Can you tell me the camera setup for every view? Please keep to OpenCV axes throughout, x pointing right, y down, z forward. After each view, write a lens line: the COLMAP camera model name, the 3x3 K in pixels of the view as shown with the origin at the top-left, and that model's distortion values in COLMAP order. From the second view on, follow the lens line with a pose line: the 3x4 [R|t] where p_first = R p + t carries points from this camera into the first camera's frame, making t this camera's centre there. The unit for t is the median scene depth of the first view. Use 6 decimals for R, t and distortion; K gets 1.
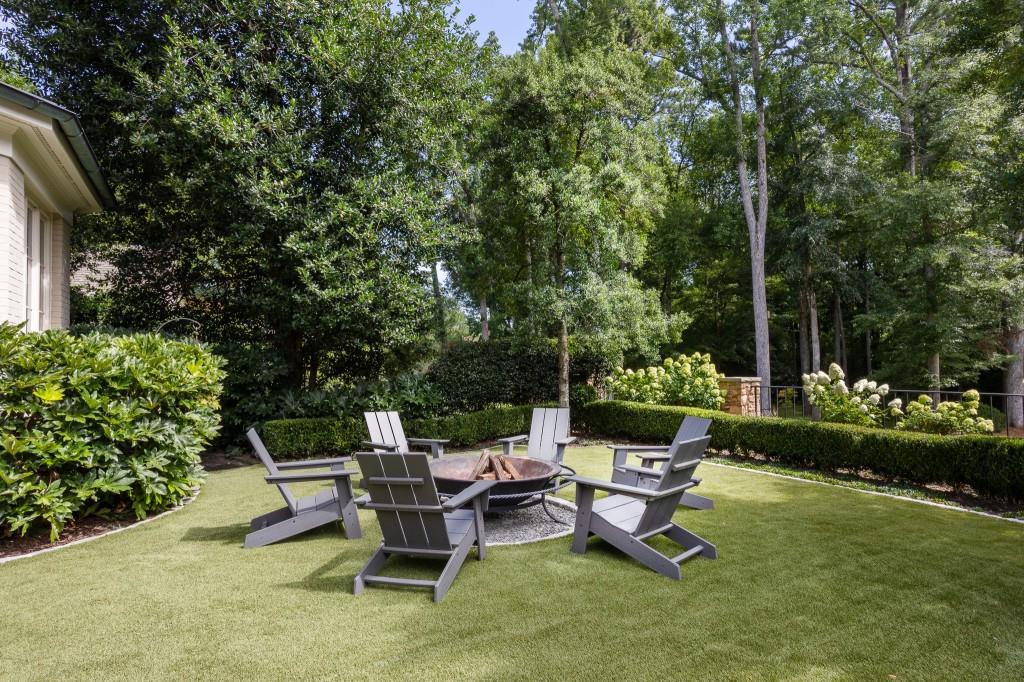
lens RADIAL K [[576.5, 0, 512.0], [0, 576.5, 341.0], [0, 0, 1]] dist [-0.058880, 0.000061]
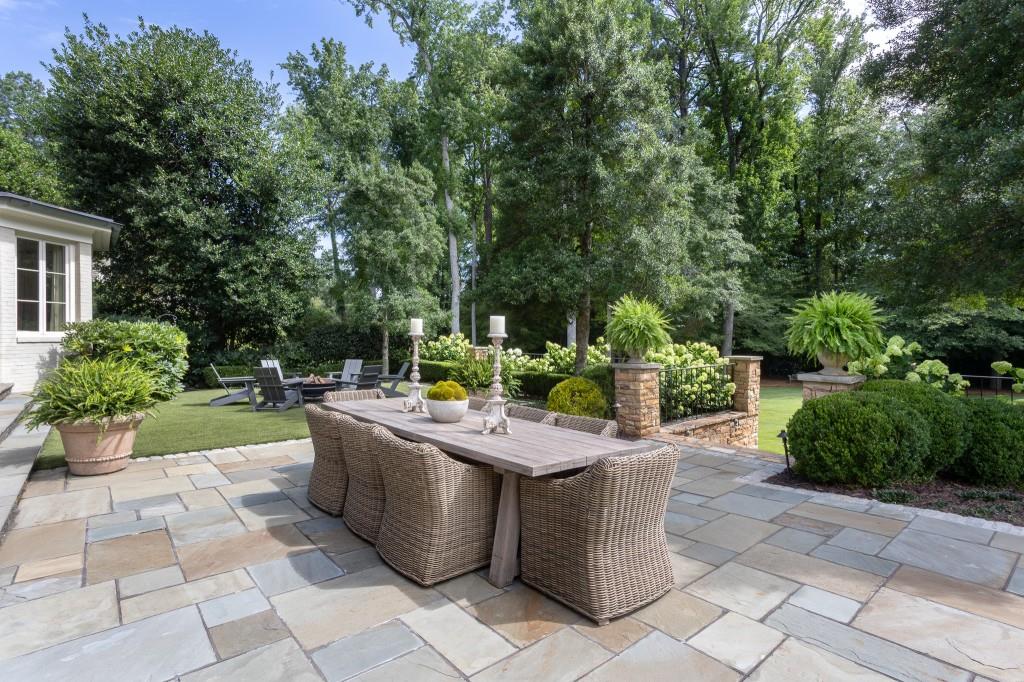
lens RADIAL K [[496.2, 0, 512.0], [0, 496.2, 341.0], [0, 0, 1]] dist [-0.046944, 0.000081]
pose [[0.980063, 0.014704, 0.198141, 0.238565], [-0.024963, 0.998468, 0.049376, -0.048323], [-0.197111, -0.053338, 0.978929, -0.777963]]
